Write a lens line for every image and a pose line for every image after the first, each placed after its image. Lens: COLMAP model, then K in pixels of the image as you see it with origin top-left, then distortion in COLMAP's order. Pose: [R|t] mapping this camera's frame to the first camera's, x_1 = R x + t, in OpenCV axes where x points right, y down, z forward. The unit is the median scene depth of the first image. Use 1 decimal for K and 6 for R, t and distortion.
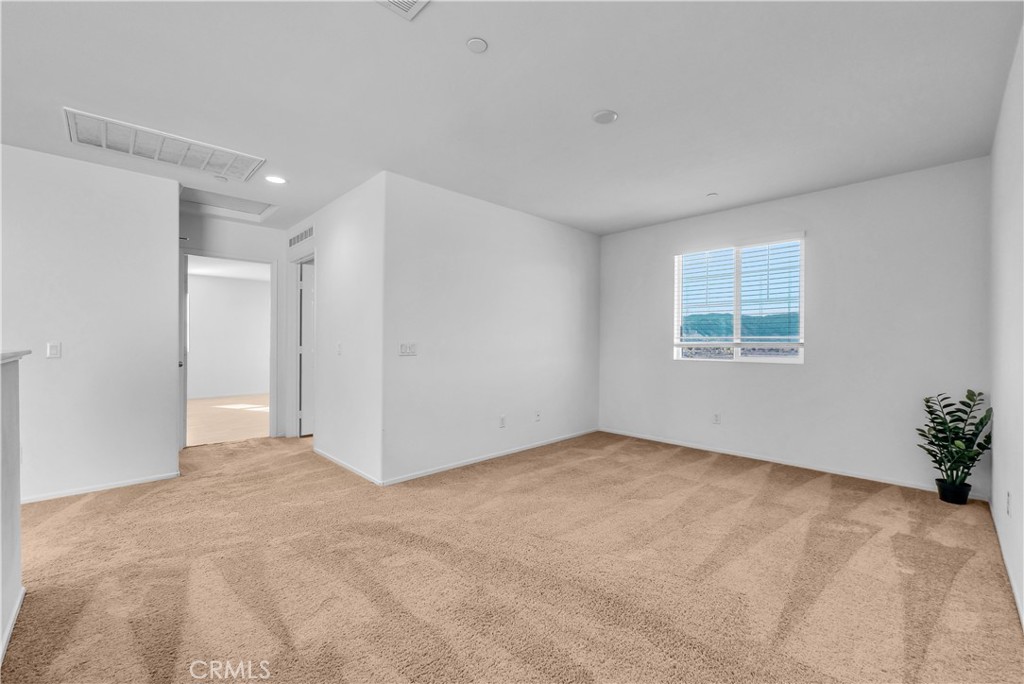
lens RADIAL K [[419.8, 0, 511.8], [0, 419.8, 339.7], [0, 0, 1]] dist [-0.001762, -0.000051]
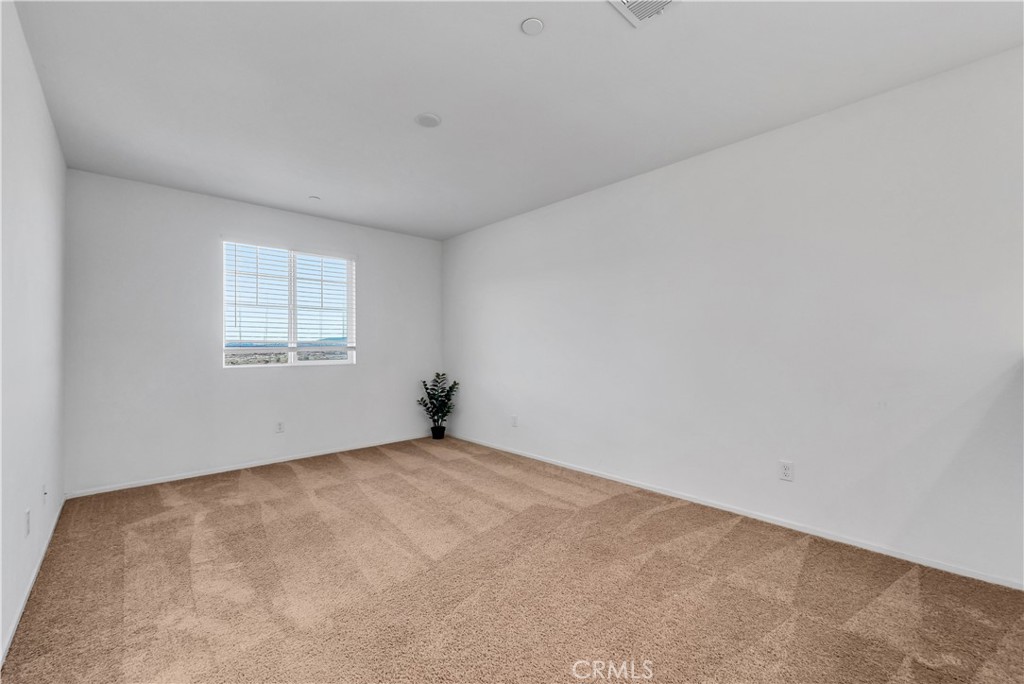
lens RADIAL K [[419.8, 0, 511.8], [0, 419.8, 342.8], [0, 0, 1]] dist [-0.001762, -0.000051]
pose [[0.024491, 0.003756, 0.999693, -0.548847], [0.001615, 0.999991, -0.003797, 0.002313], [-0.999699, 0.001707, 0.024484, 0.553208]]
